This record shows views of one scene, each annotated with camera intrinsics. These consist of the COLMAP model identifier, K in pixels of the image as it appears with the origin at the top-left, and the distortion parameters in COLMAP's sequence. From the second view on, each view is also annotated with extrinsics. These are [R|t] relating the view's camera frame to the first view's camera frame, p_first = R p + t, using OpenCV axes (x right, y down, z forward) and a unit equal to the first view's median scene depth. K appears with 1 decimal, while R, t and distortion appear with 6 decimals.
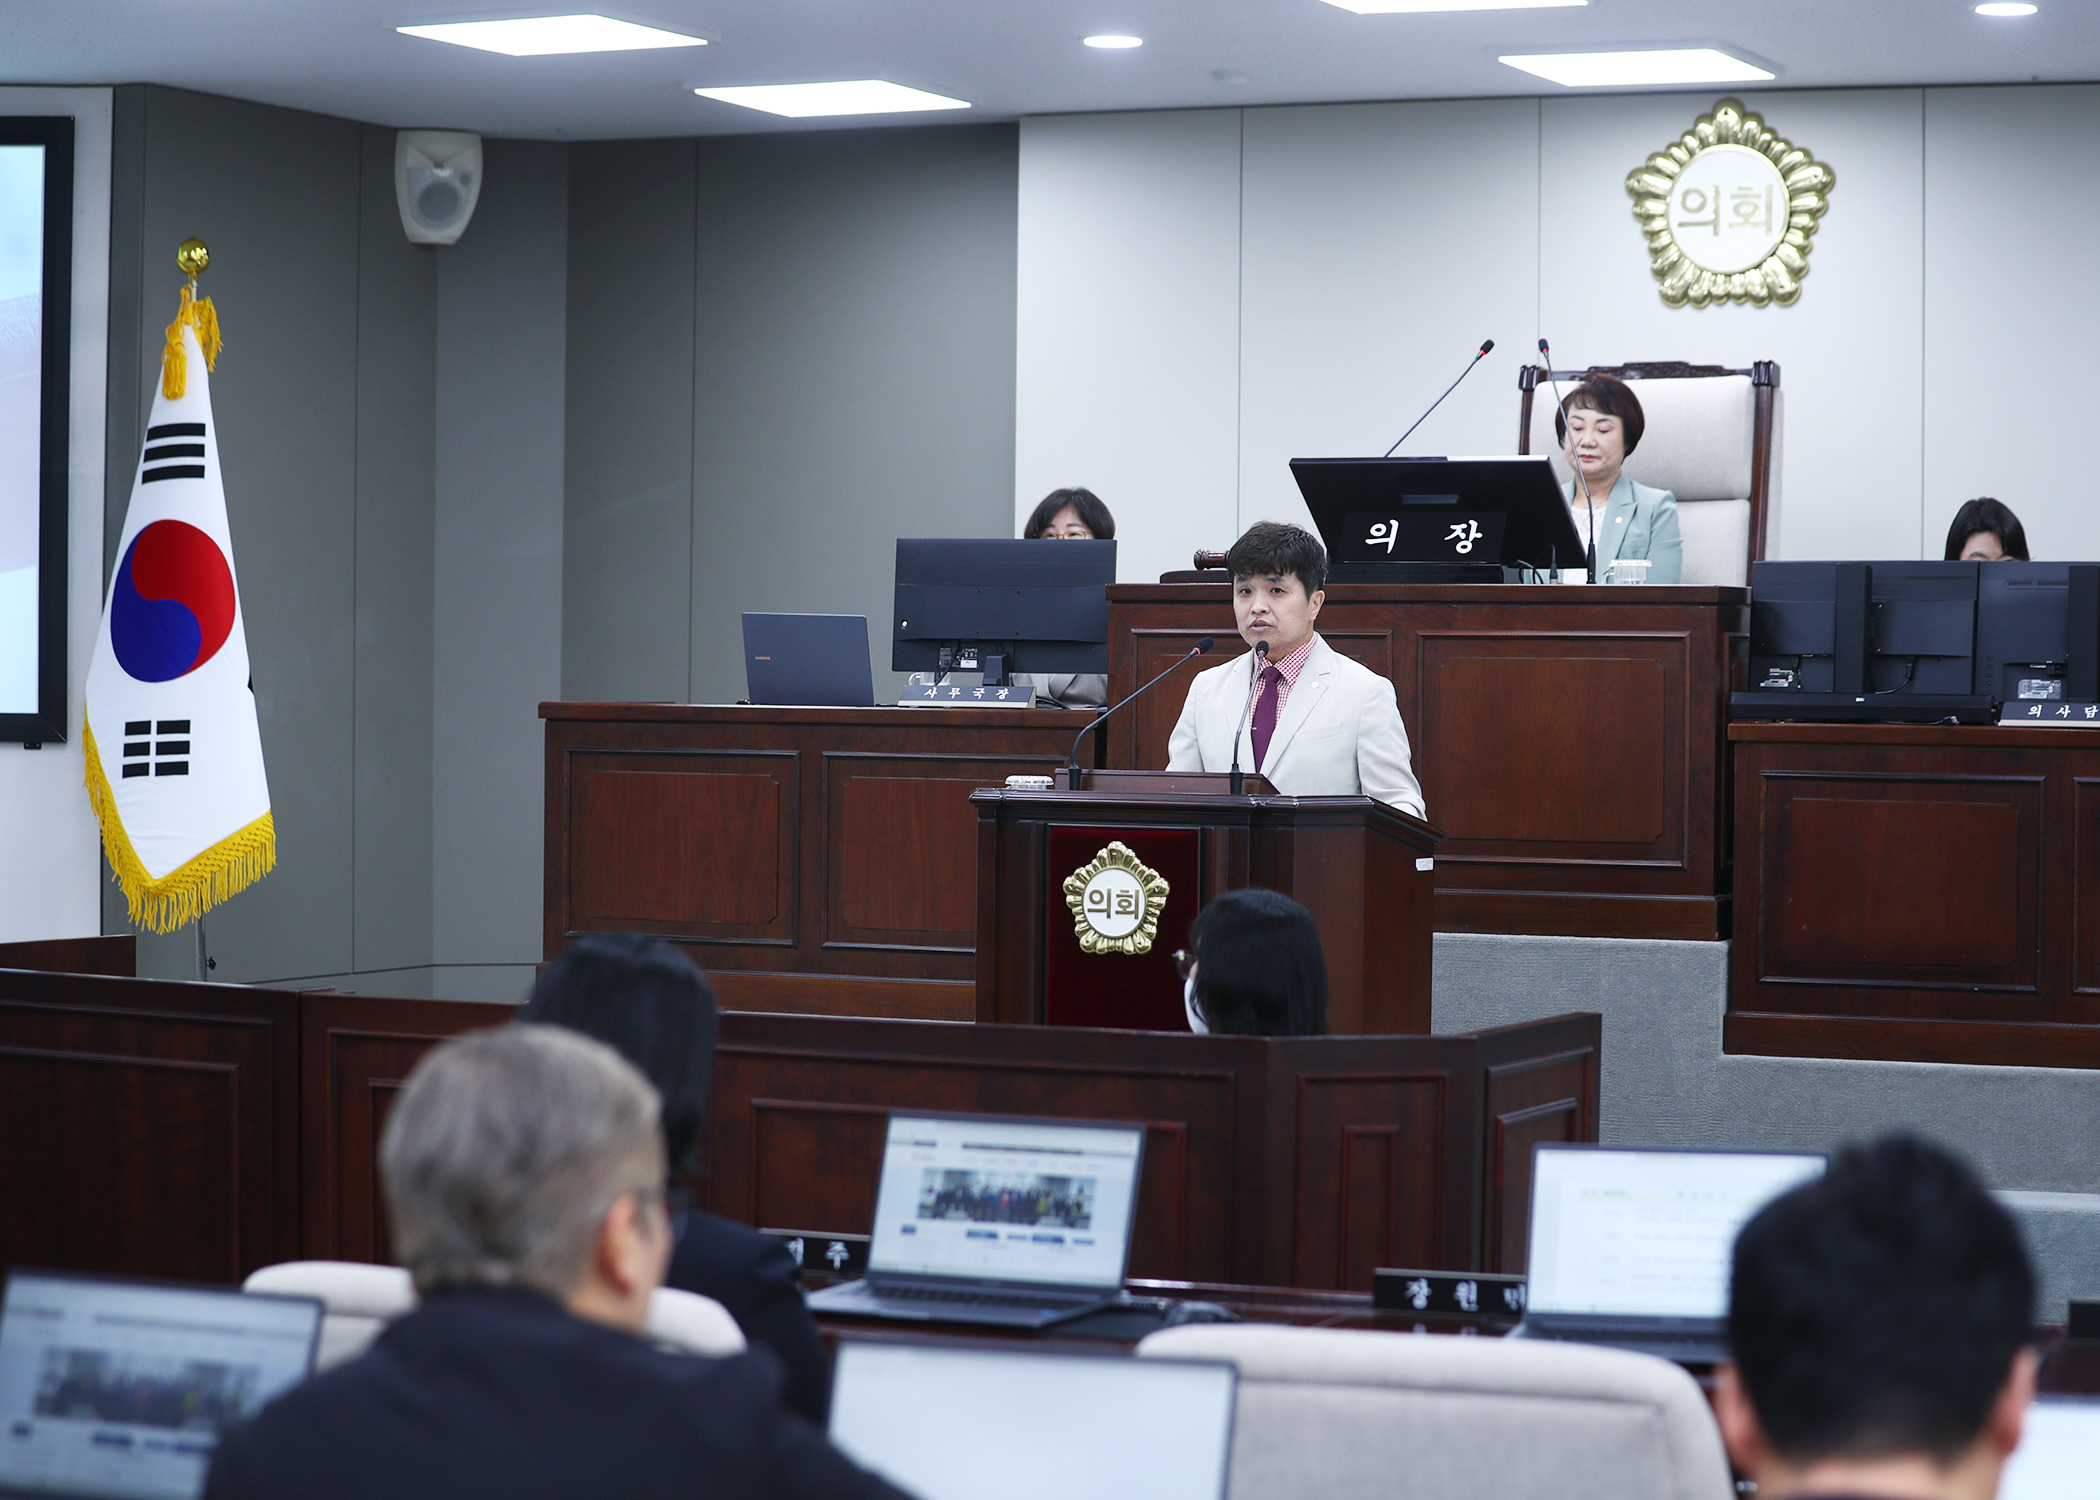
lens RADIAL K [[5079.7, 0, 1050.2], [0, 5079.7, 652.5], [0, 0, 1]] dist [-0.317094, -0.306437]
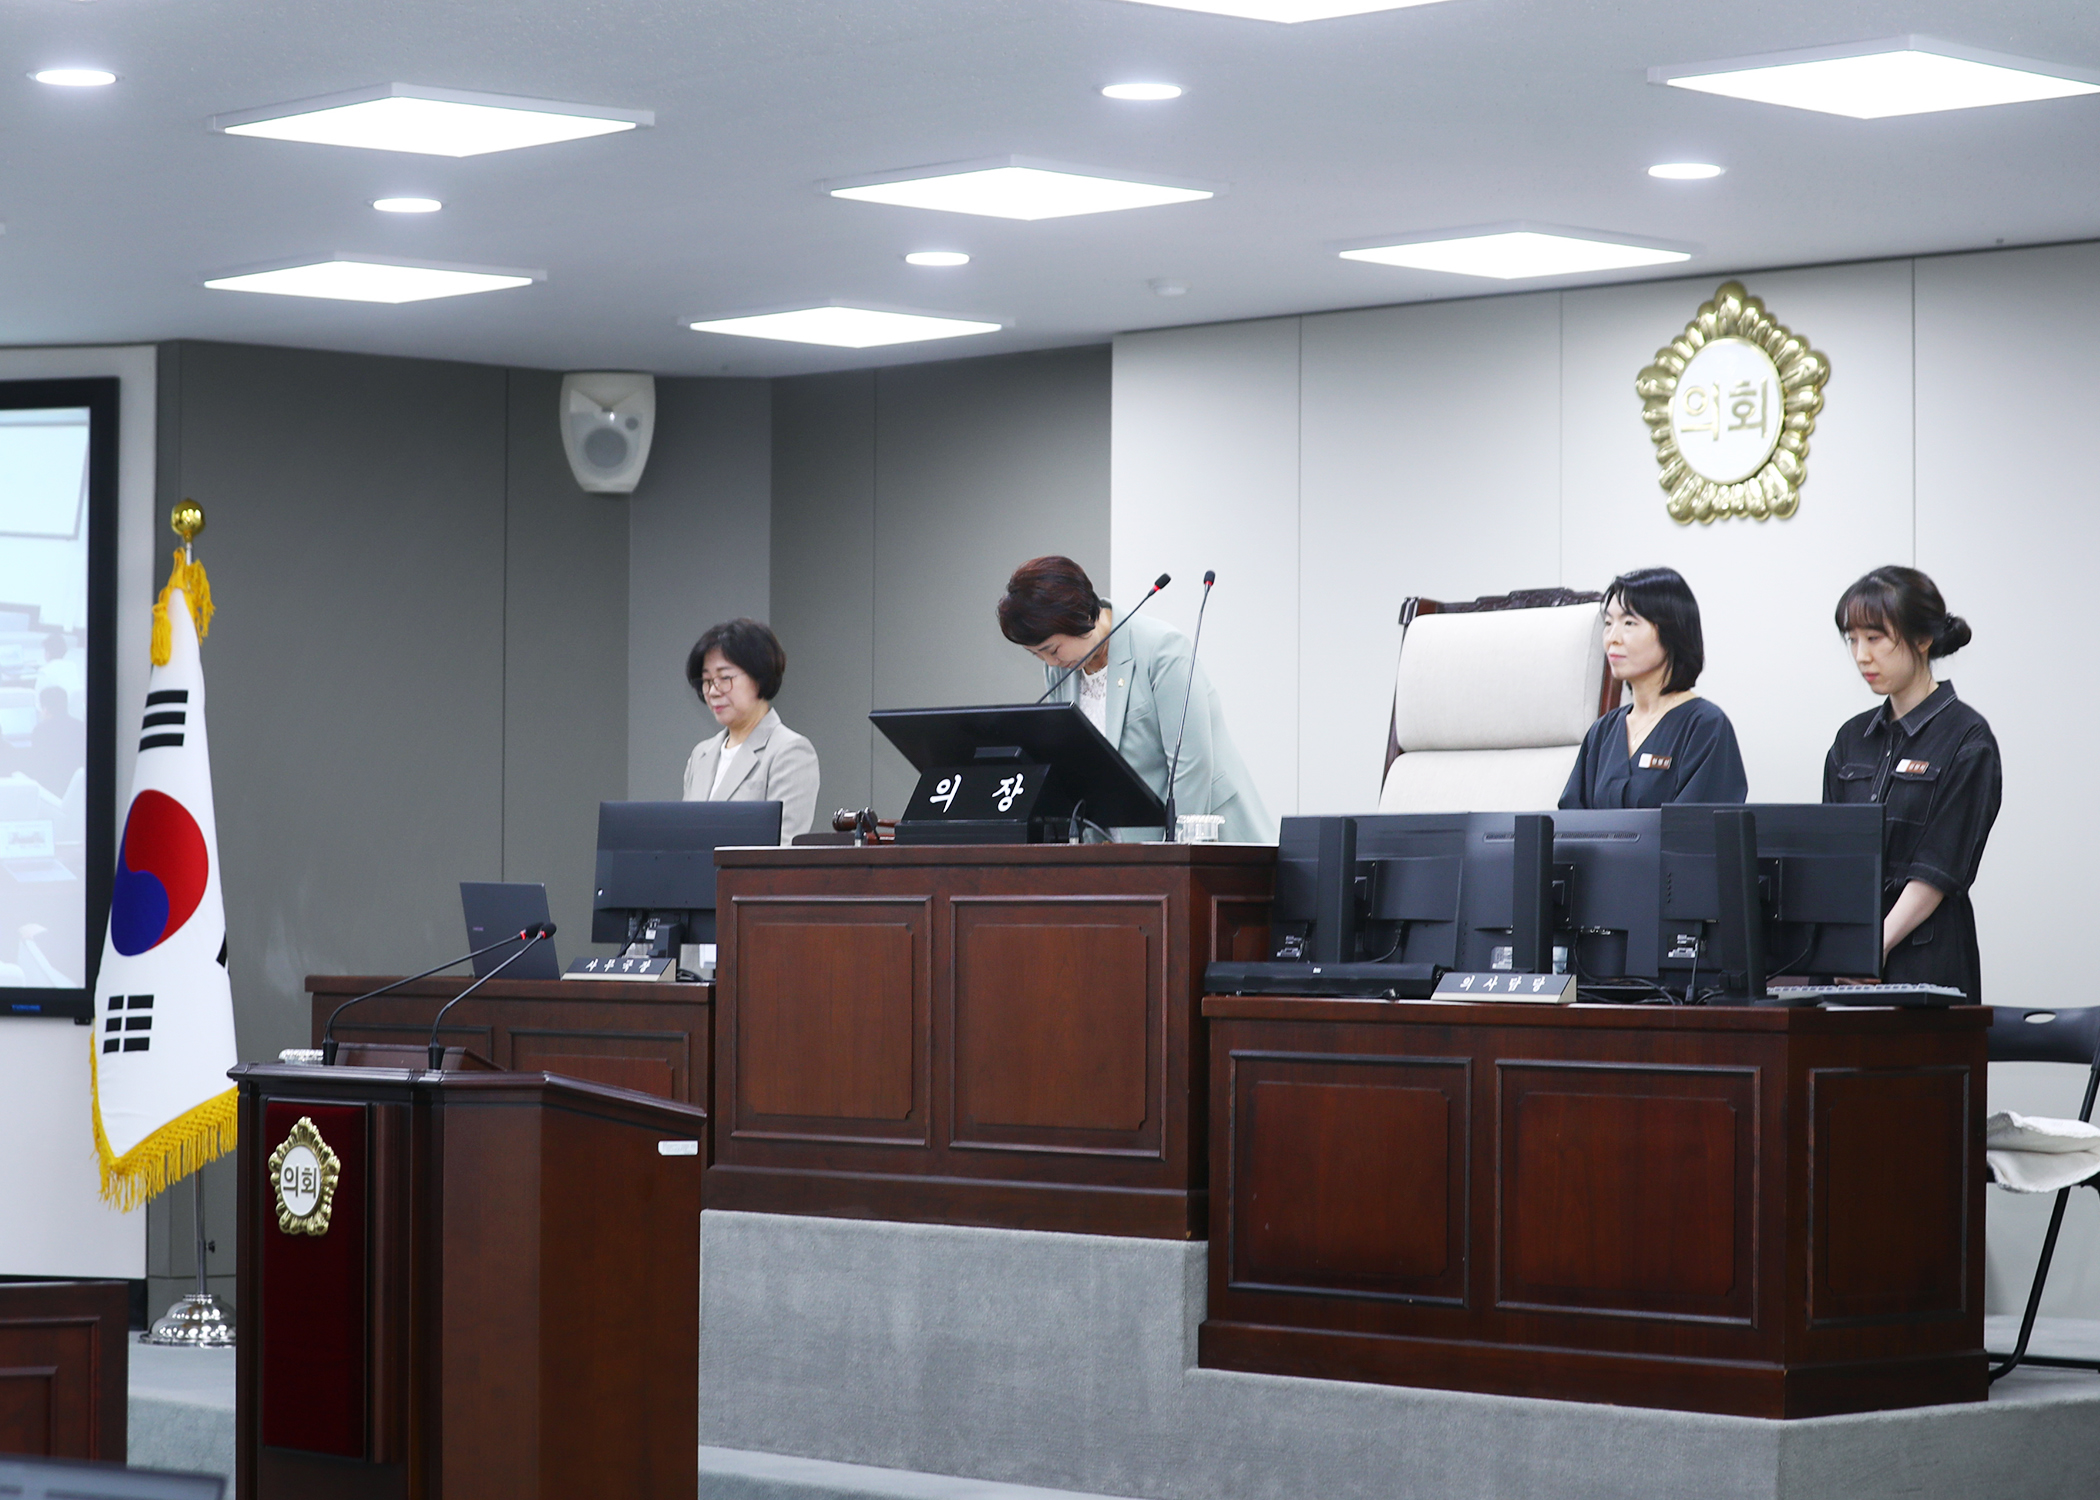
lens RADIAL K [[5831.4, 0, 1050.0], [0, 5831.4, 750.0], [0, 0, 1]] dist [-0.328607, -0.378935]
pose [[0.924401, -0.016024, -0.381084, 0.416126], [0.004105, 0.999477, -0.032069, 0.002630], [0.381399, 0.028080, 0.923984, 0.030157]]
